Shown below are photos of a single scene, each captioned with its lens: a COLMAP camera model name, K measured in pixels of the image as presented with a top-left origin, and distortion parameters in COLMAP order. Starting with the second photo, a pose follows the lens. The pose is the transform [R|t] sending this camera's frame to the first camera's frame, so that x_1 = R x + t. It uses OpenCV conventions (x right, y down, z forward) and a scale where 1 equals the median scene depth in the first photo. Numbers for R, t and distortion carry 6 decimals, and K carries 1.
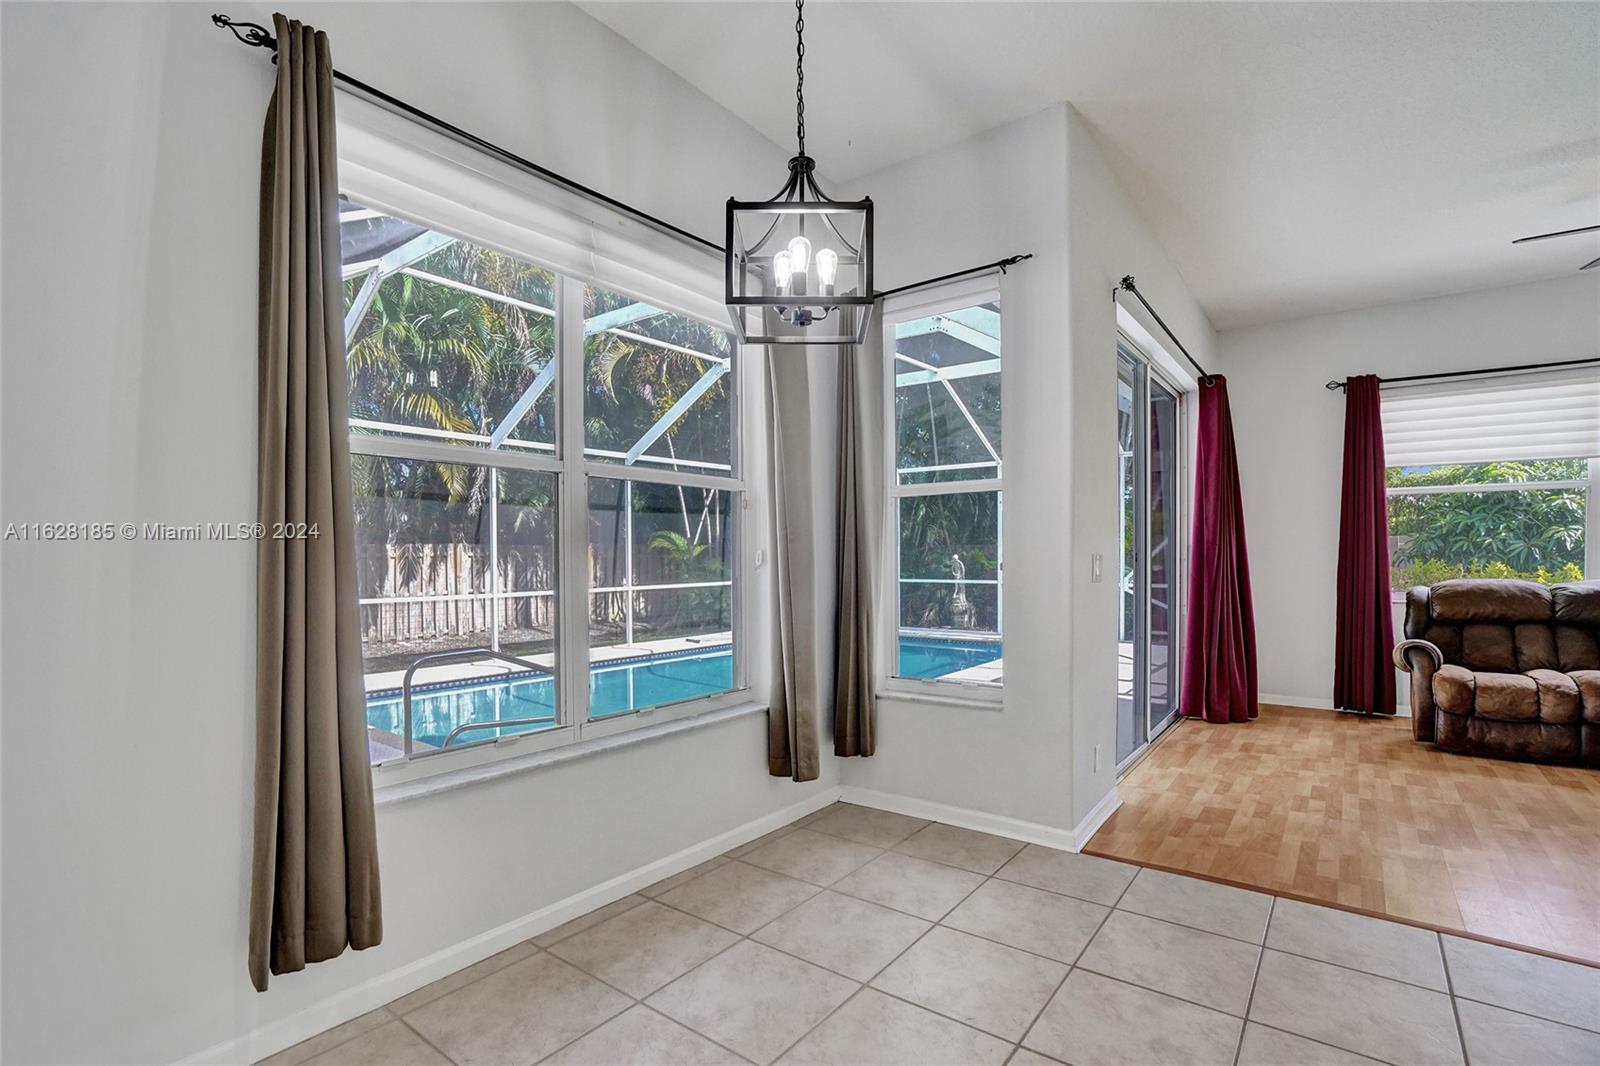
lens RADIAL K [[746.8, 0, 802.7], [0, 746.8, 548.6], [0, 0, 1]] dist [0.001510, 0.001759]
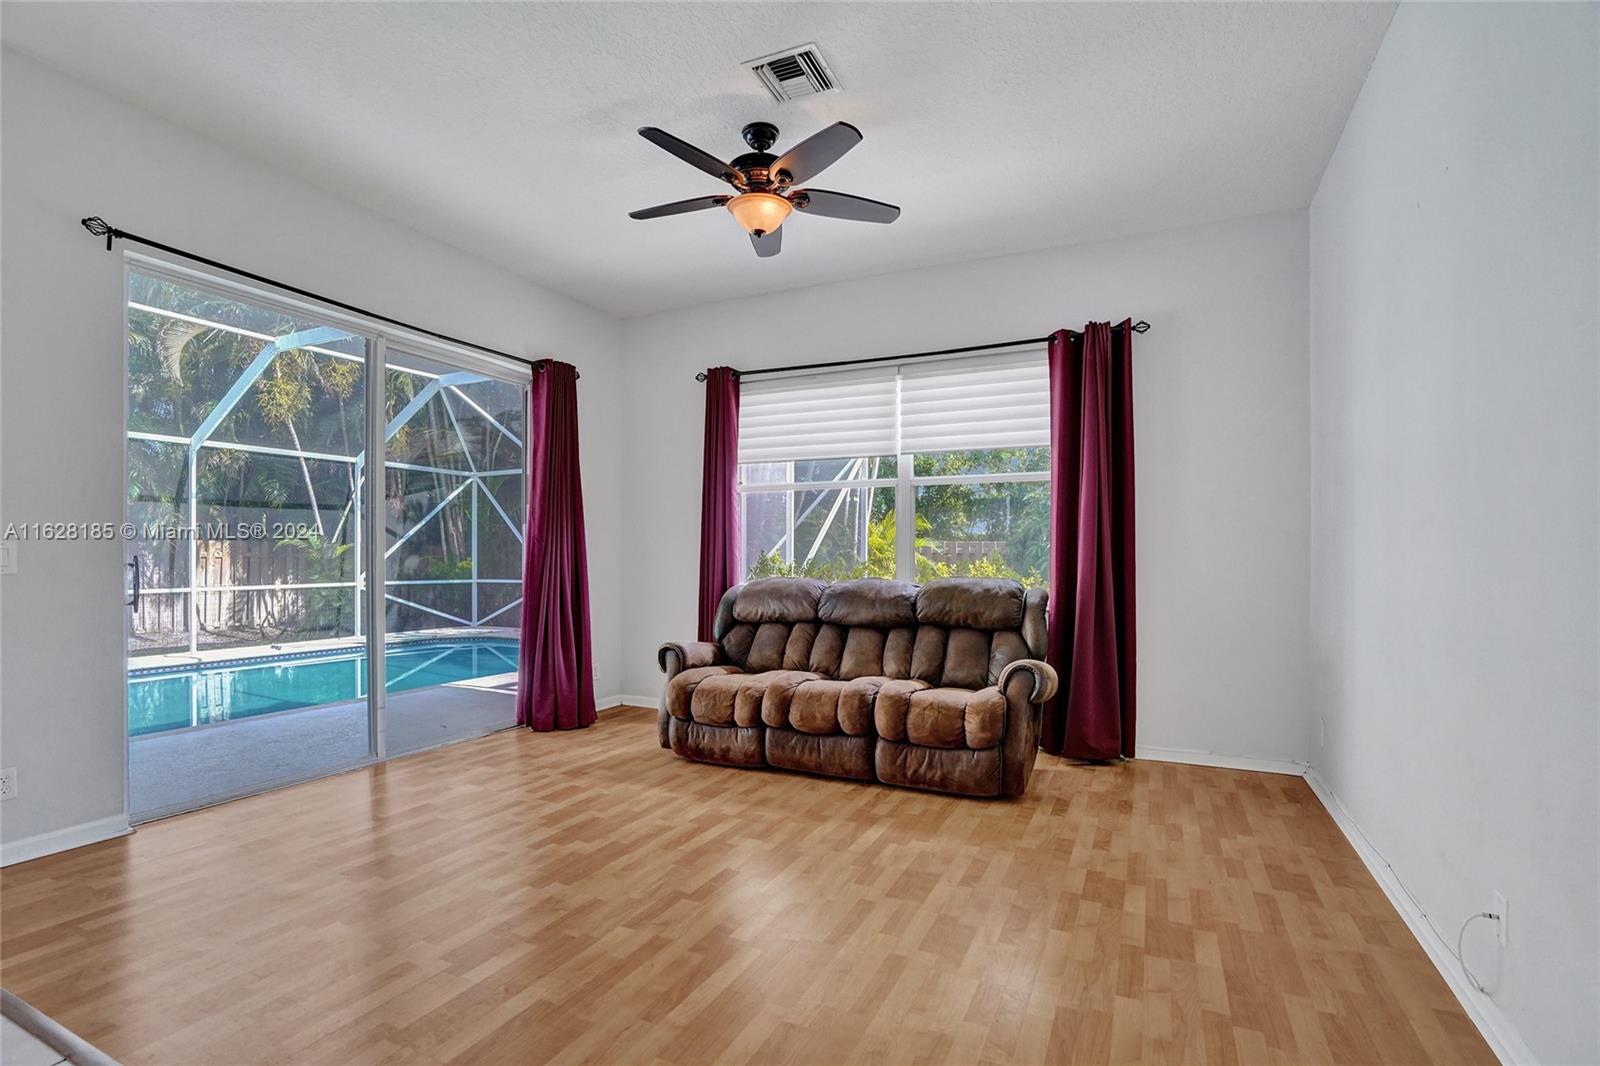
lens RADIAL K [[746.8, 0, 744.2], [0, 746.8, 547.2], [0, 0, 1]] dist [0.001510, 0.001759]
pose [[0.991696, 0.011385, 0.128099, 0.654067], [-0.010142, 0.999895, -0.010349, 0.010473], [-0.128203, 0.008964, 0.991707, 0.041743]]
